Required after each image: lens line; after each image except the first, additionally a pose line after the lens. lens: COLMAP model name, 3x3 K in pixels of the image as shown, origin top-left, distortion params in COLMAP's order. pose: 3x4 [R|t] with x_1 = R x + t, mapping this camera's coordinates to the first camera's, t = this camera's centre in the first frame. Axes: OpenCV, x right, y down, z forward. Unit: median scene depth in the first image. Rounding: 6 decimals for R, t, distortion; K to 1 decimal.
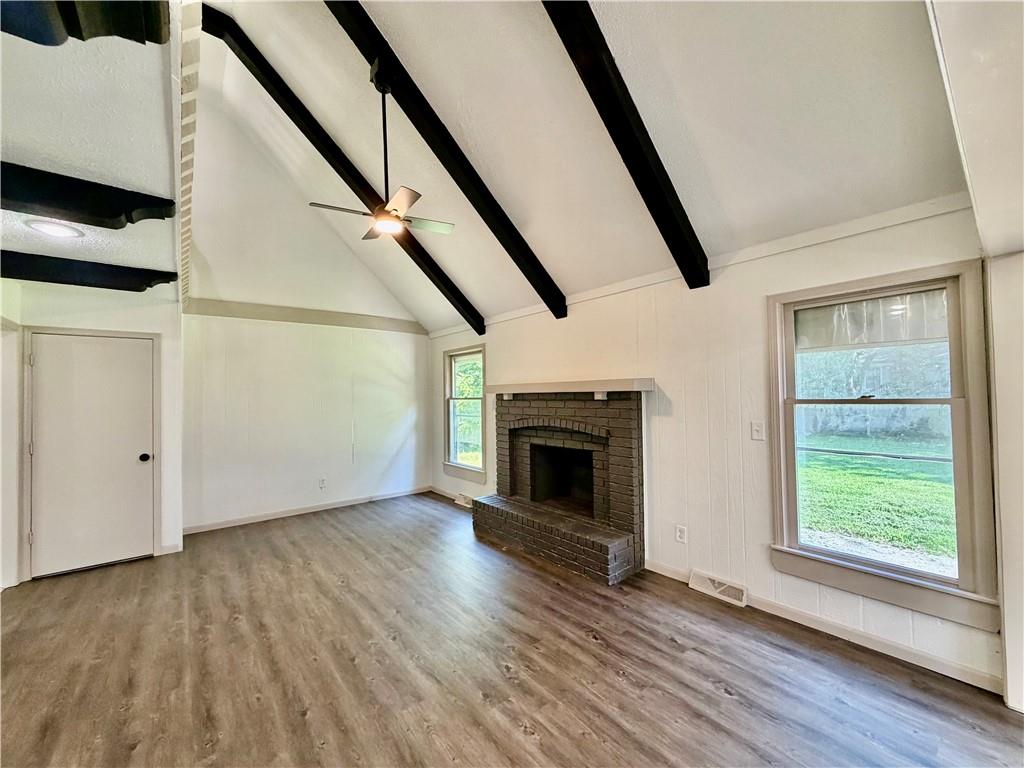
lens RADIAL K [[409.2, 0, 511.2], [0, 409.2, 383.9], [0, 0, 1]] dist [-0.000264, 0.000173]
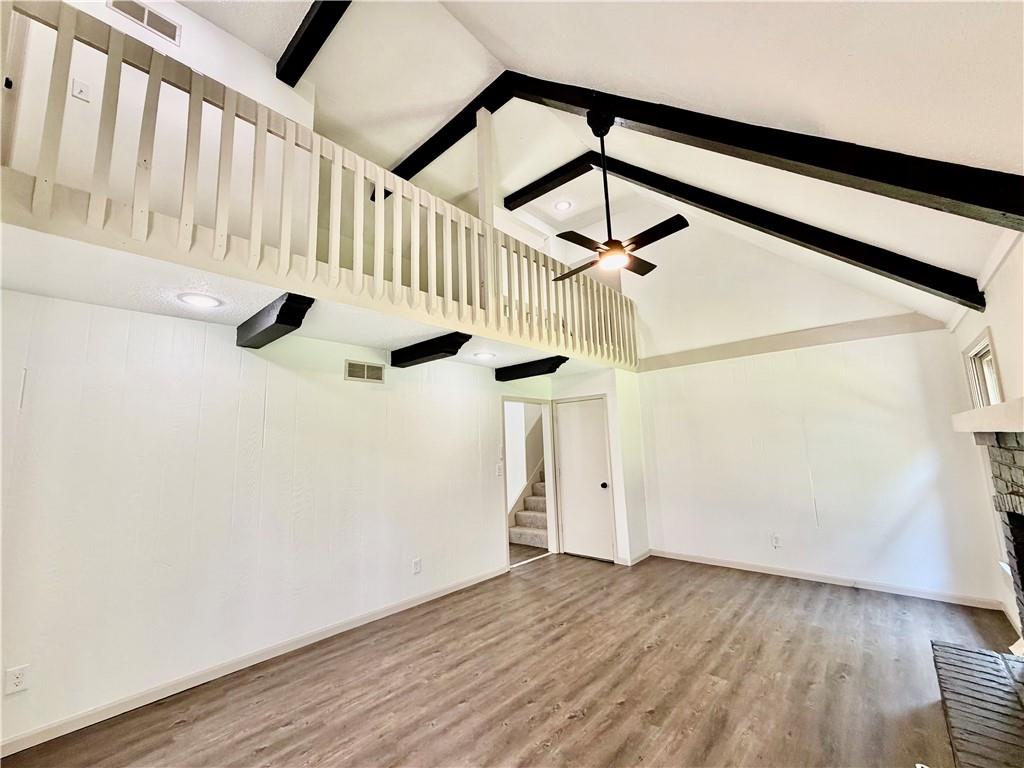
lens RADIAL K [[409.2, 0, 511.2], [0, 409.2, 383.9], [0, 0, 1]] dist [-0.000264, 0.000173]
pose [[0.150471, -0.132804, -0.979654, 0.538085], [0.055434, 0.990511, -0.125761, -0.000831], [0.987059, -0.035383, 0.156405, 0.597598]]
